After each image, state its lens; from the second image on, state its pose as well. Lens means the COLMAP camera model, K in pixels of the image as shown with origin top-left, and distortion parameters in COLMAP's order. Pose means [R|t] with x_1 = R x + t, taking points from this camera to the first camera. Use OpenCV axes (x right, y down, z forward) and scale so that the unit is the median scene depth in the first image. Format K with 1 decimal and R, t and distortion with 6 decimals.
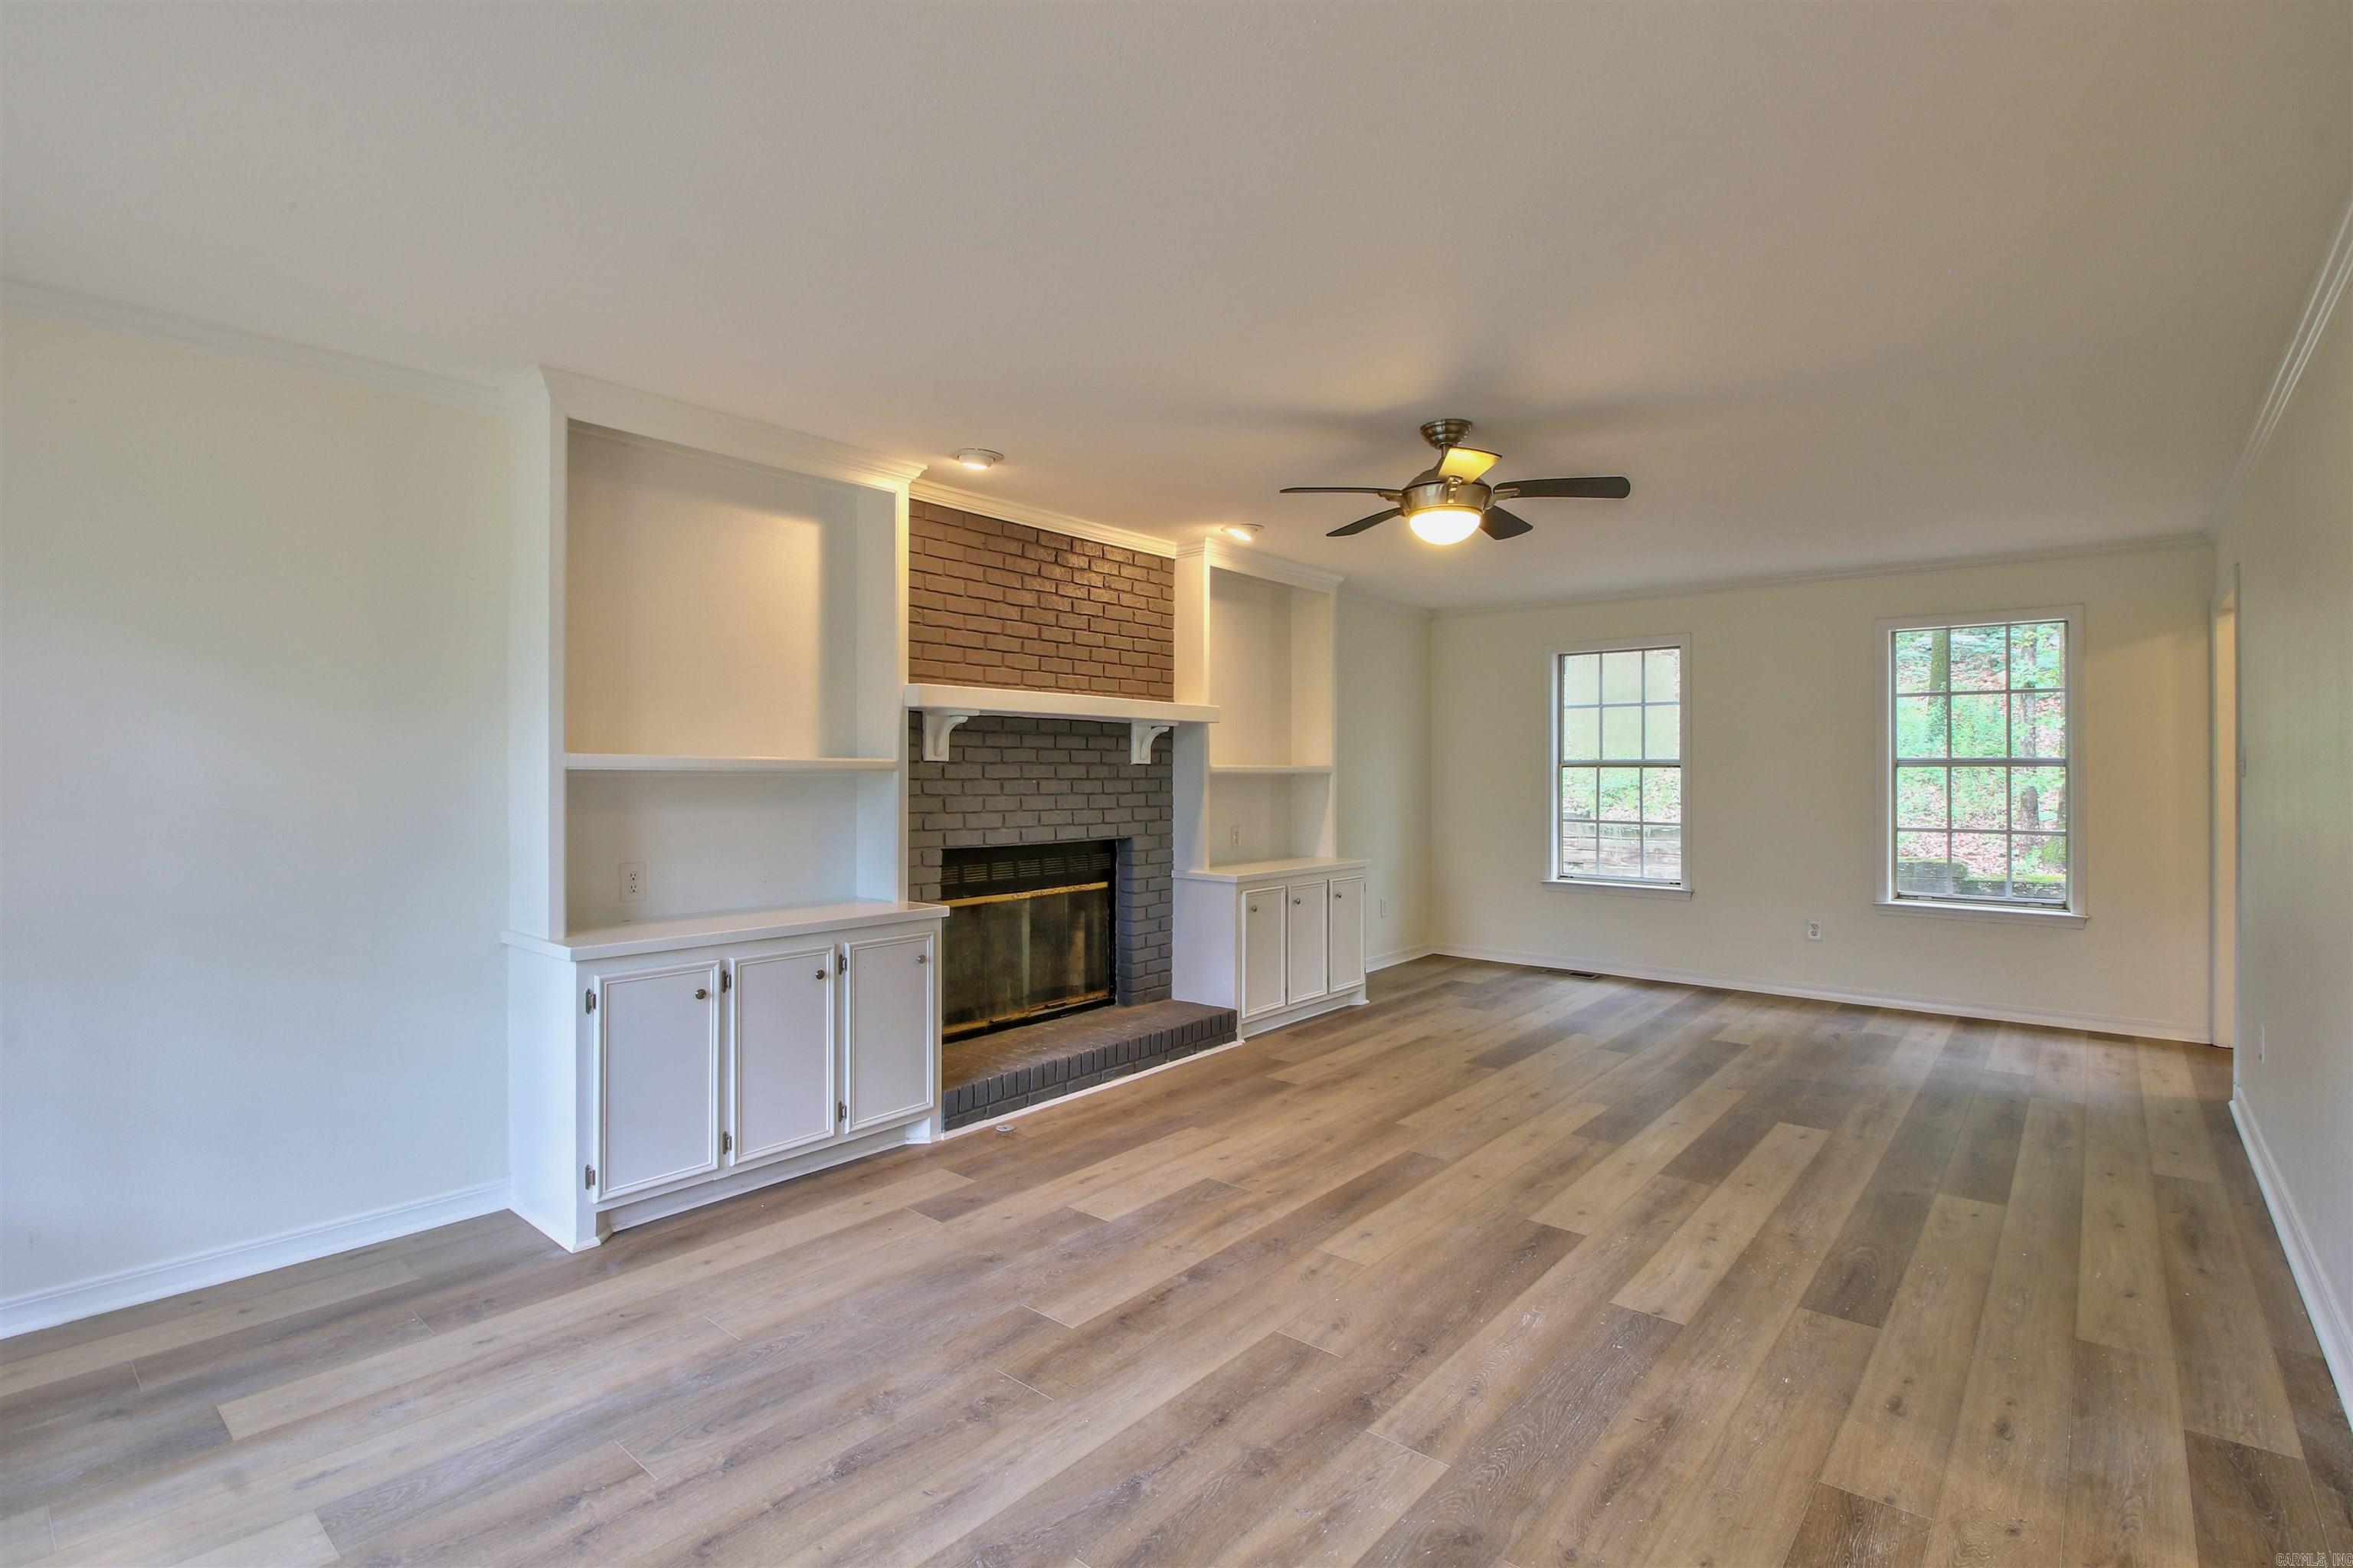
lens RADIAL K [[1093.4, 0, 1174.8], [0, 1093.4, 769.7], [0, 0, 1]] dist [0.008275, -0.019194]
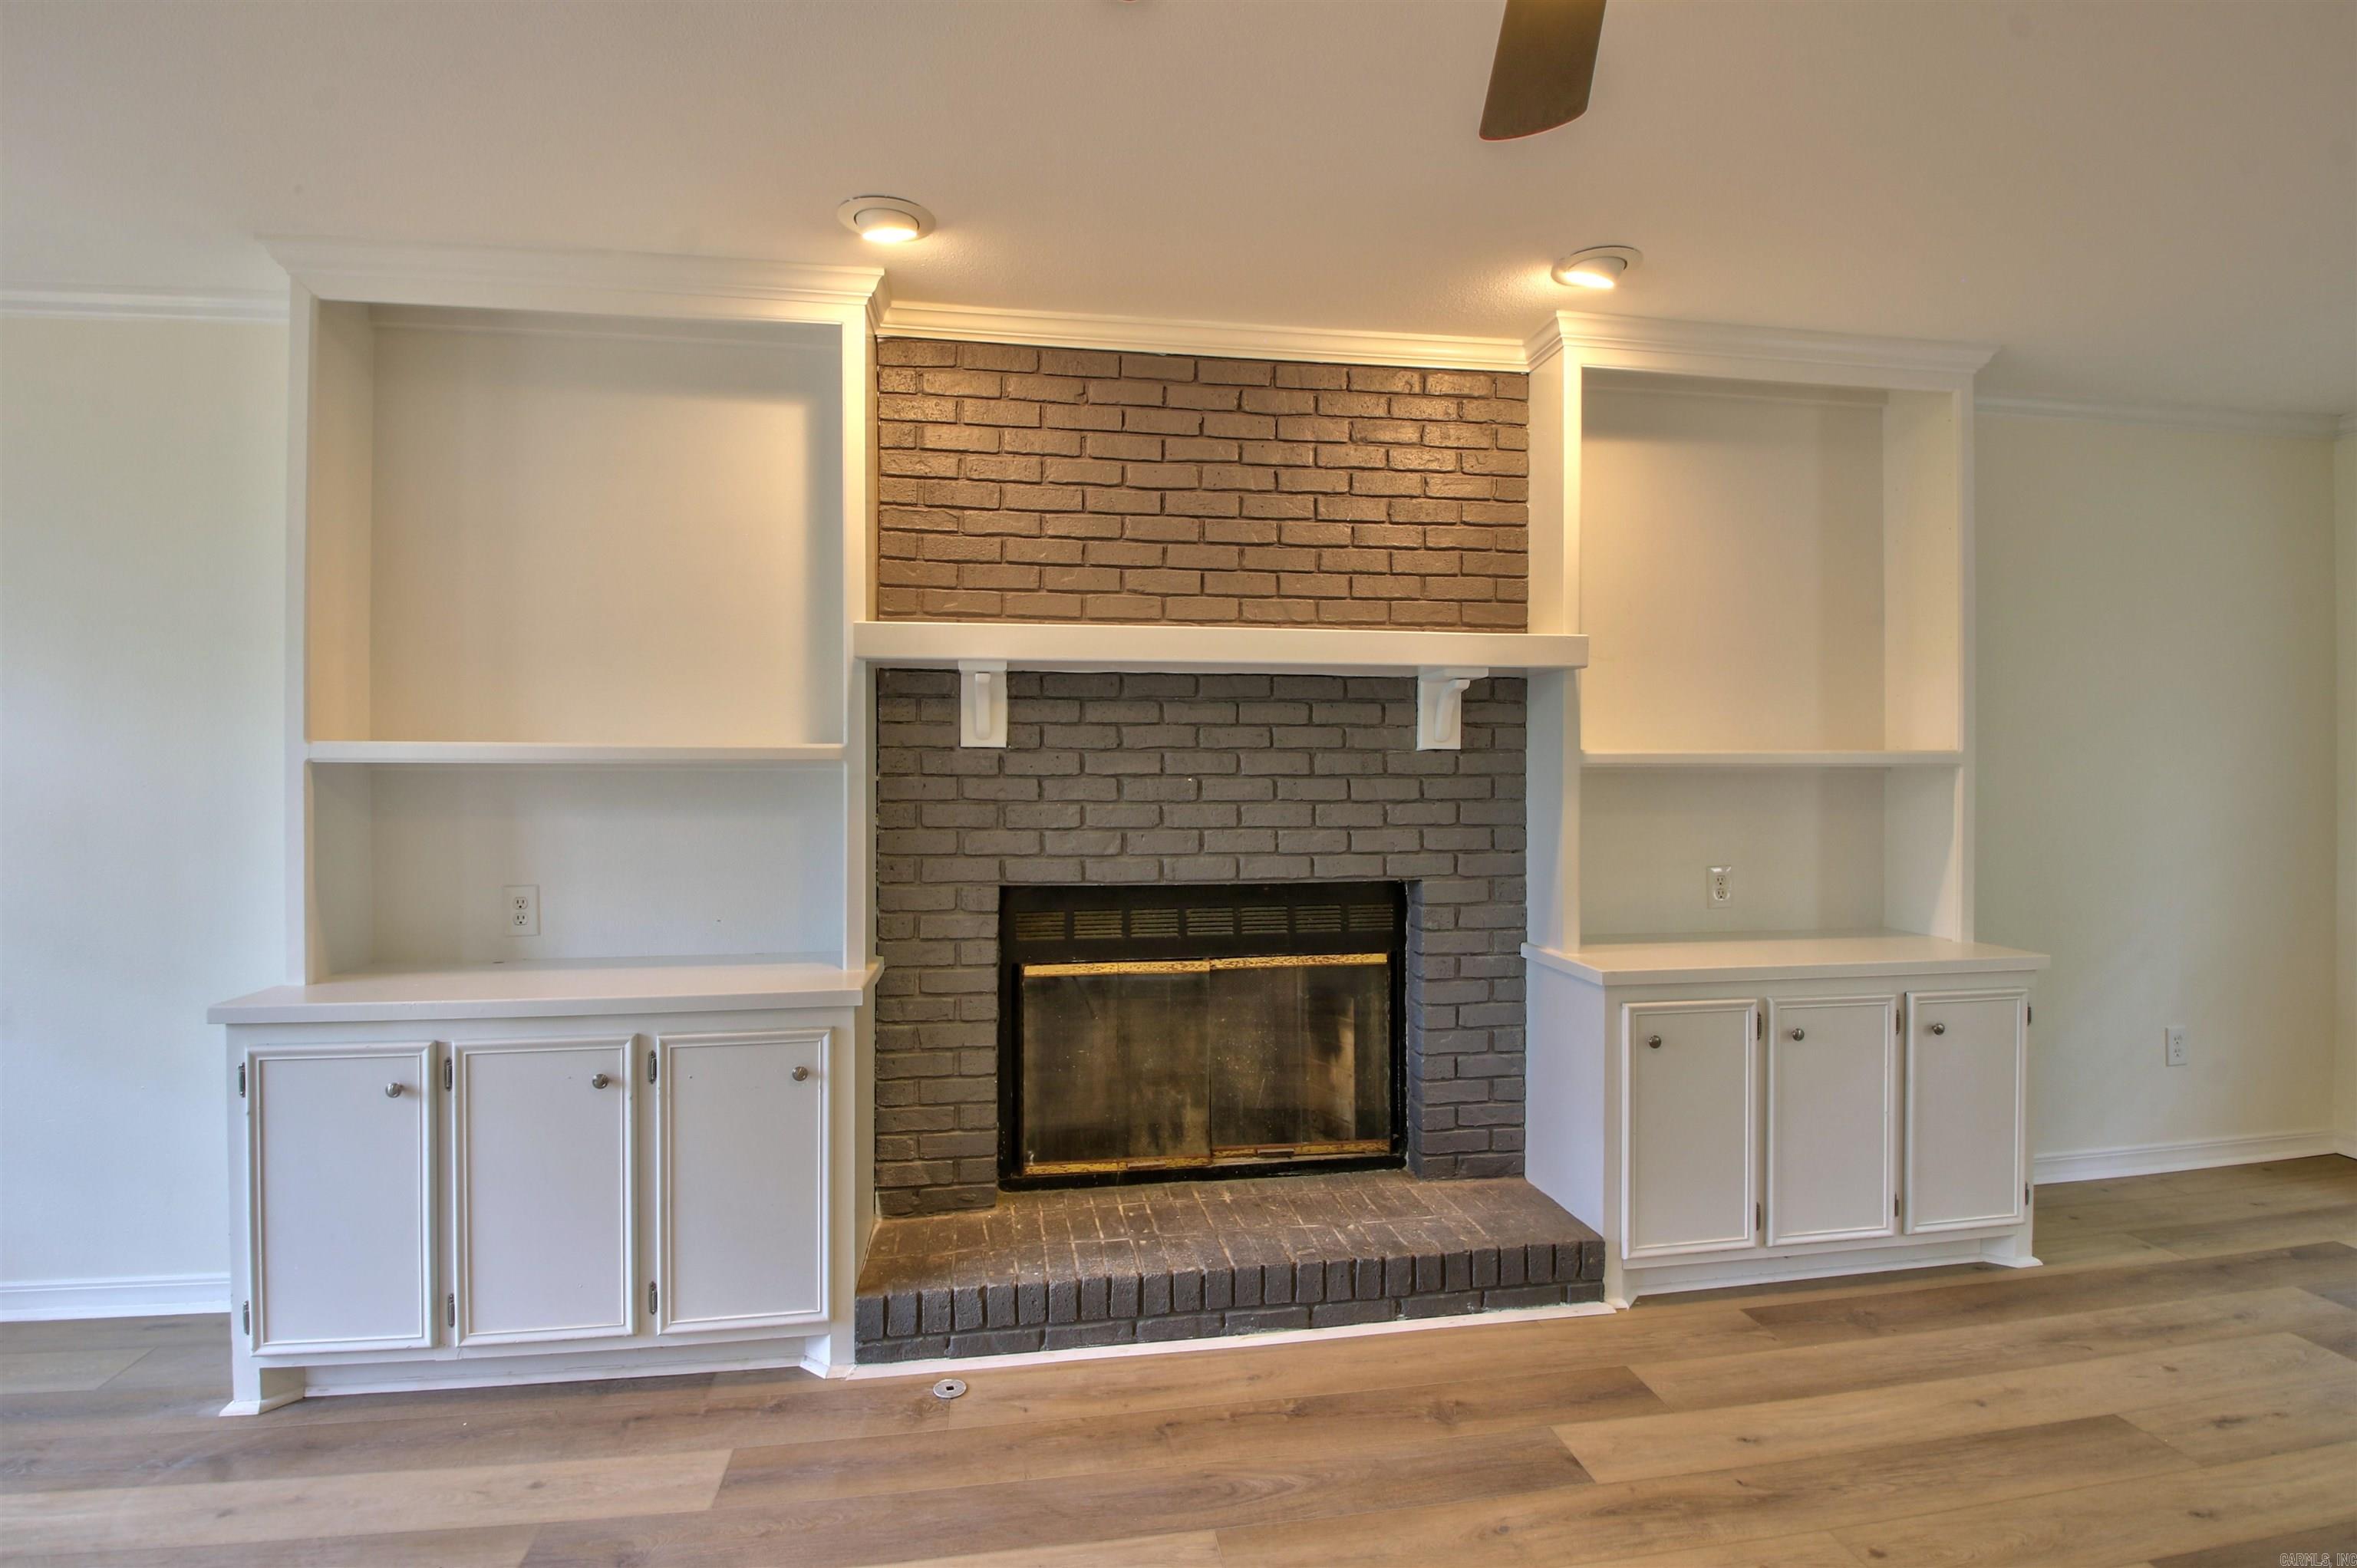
lens RADIAL K [[1095.1, 0, 1176.8], [0, 1095.1, 769.7], [0, 0, 1]] dist [0.008275, -0.019194]
pose [[0.757021, -0.002473, -0.653386, 0.277113], [0.004024, 0.999992, 0.000877, 0.004956], [0.653378, -0.003293, 0.757024, 0.581743]]
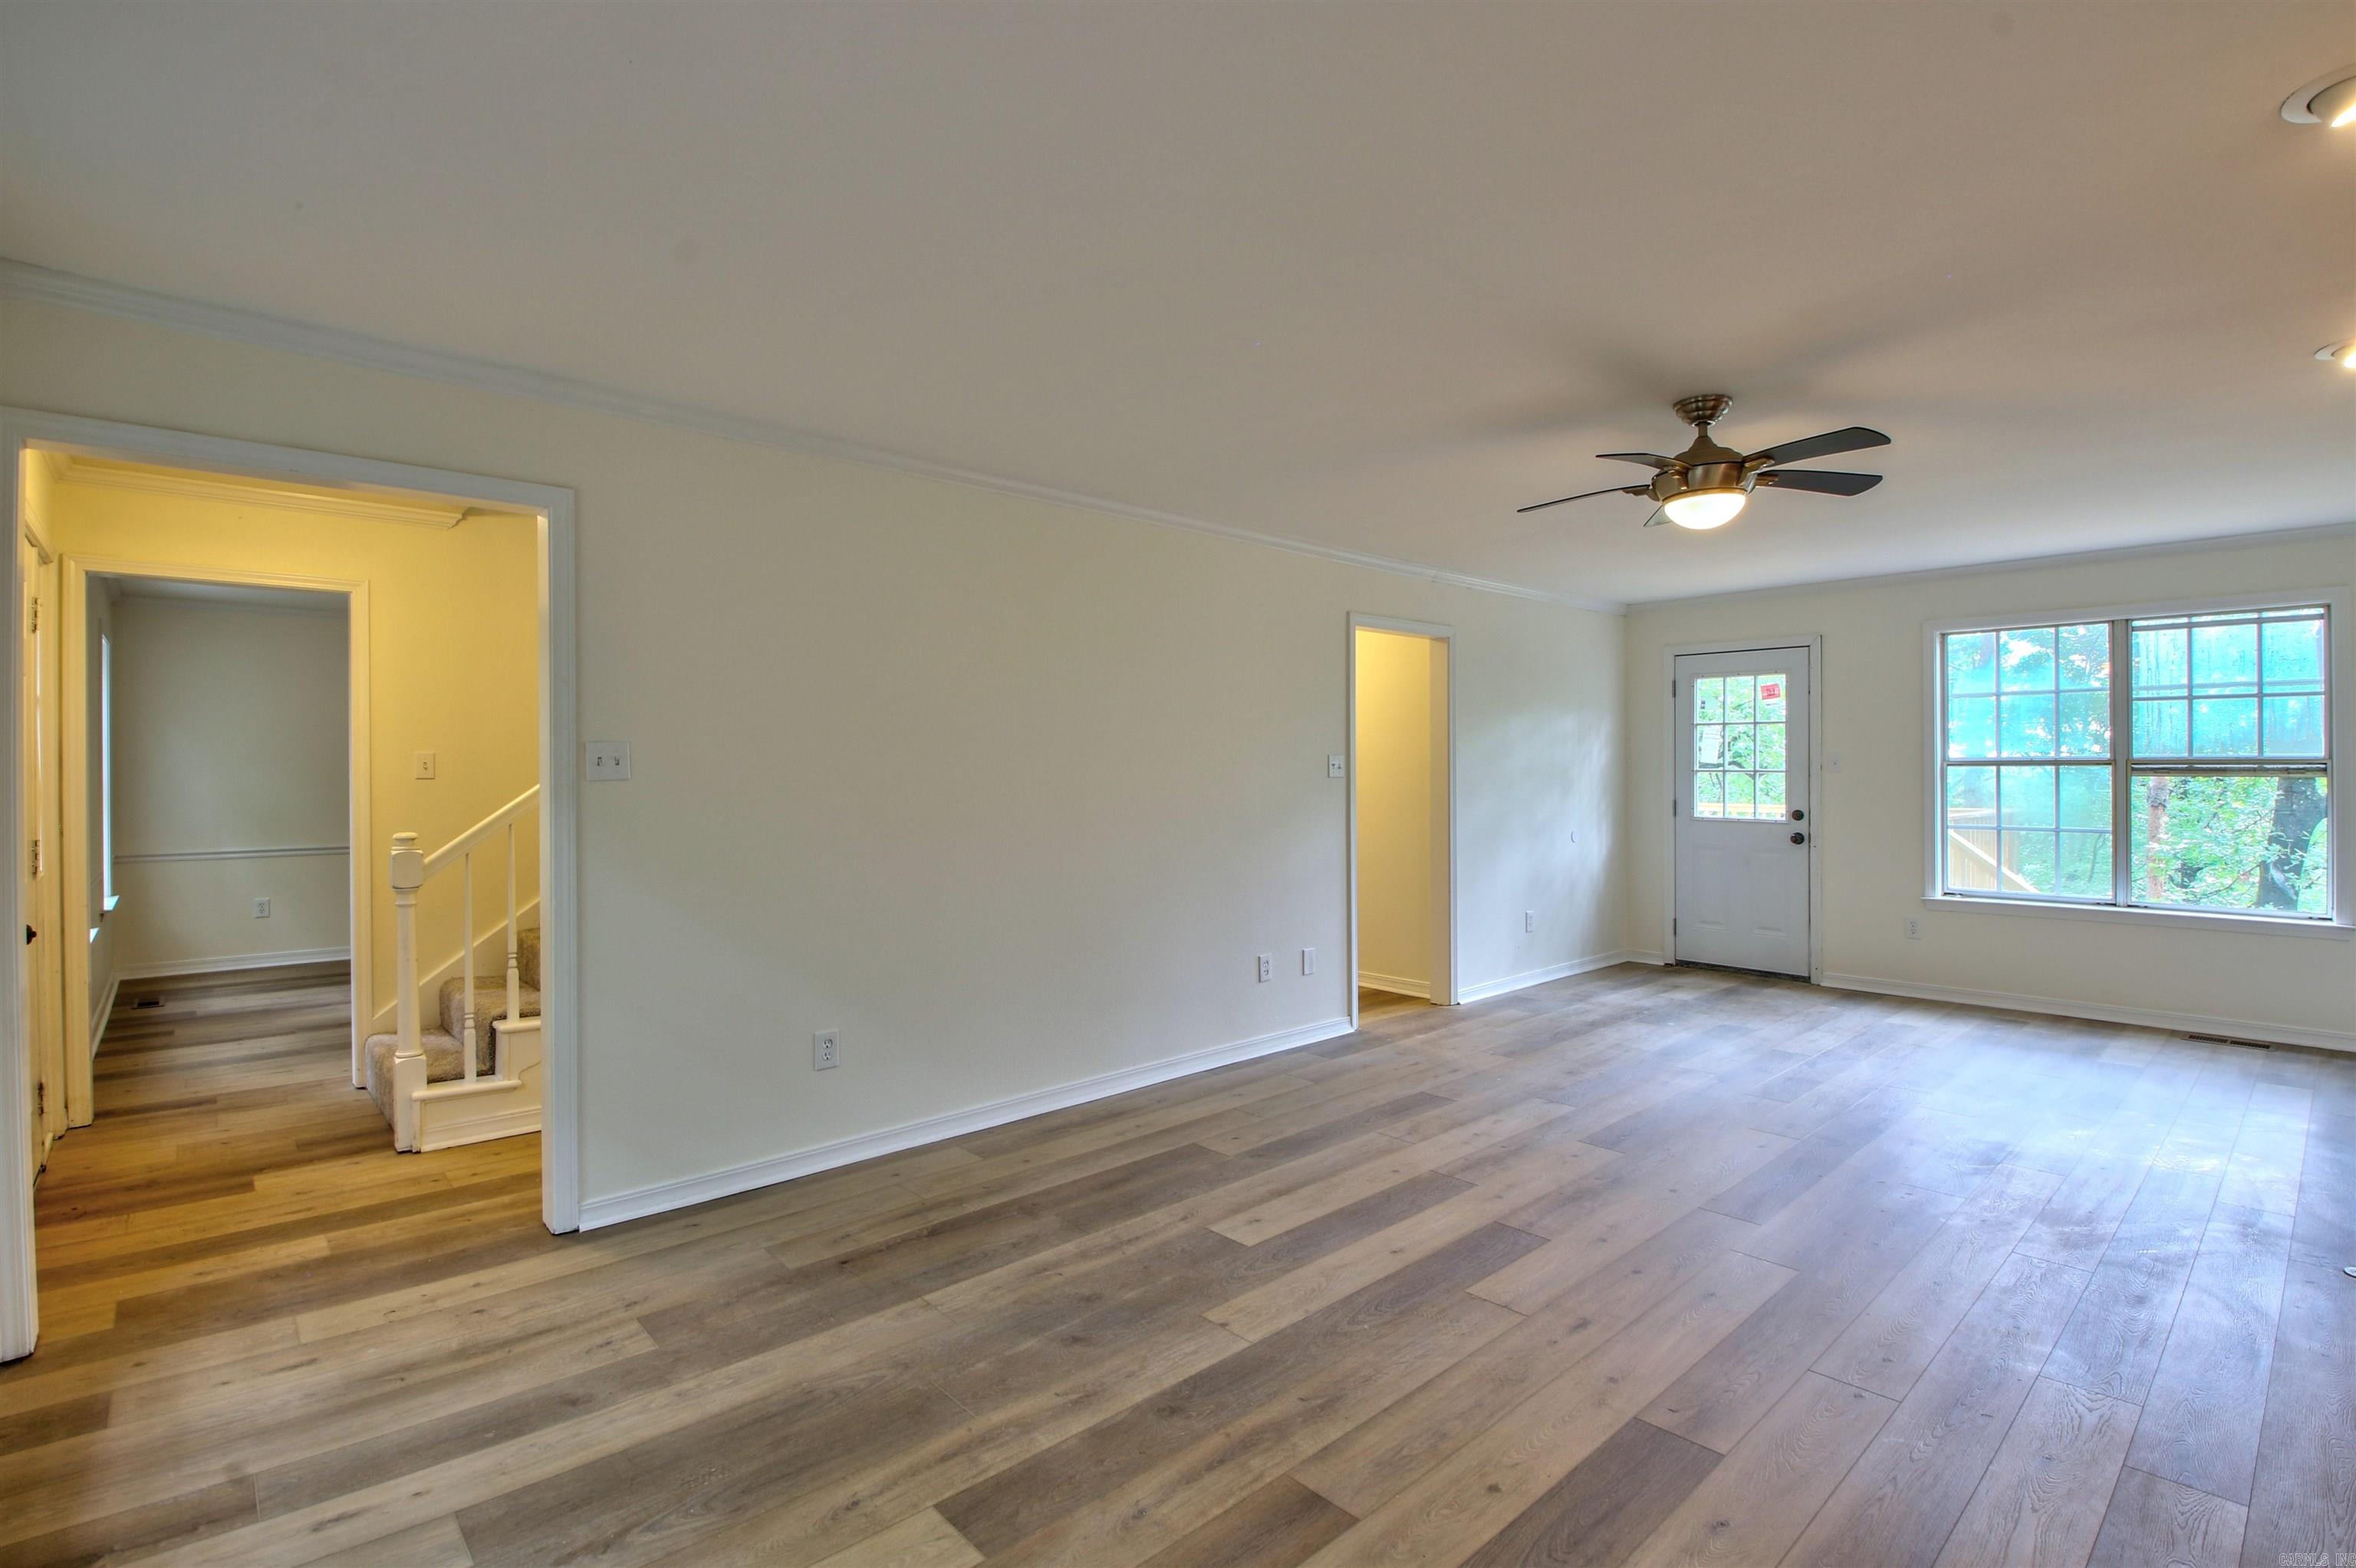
lens RADIAL K [[1094.6, 0, 1176.3], [0, 1094.6, 769.7], [0, 0, 1]] dist [0.008275, -0.019194]
pose [[-0.991969, 0.000008, 0.126481, 0.466441], [-0.000459, 0.999993, -0.003669, 0.002521], [-0.126480, -0.003698, -0.991962, 1.598468]]
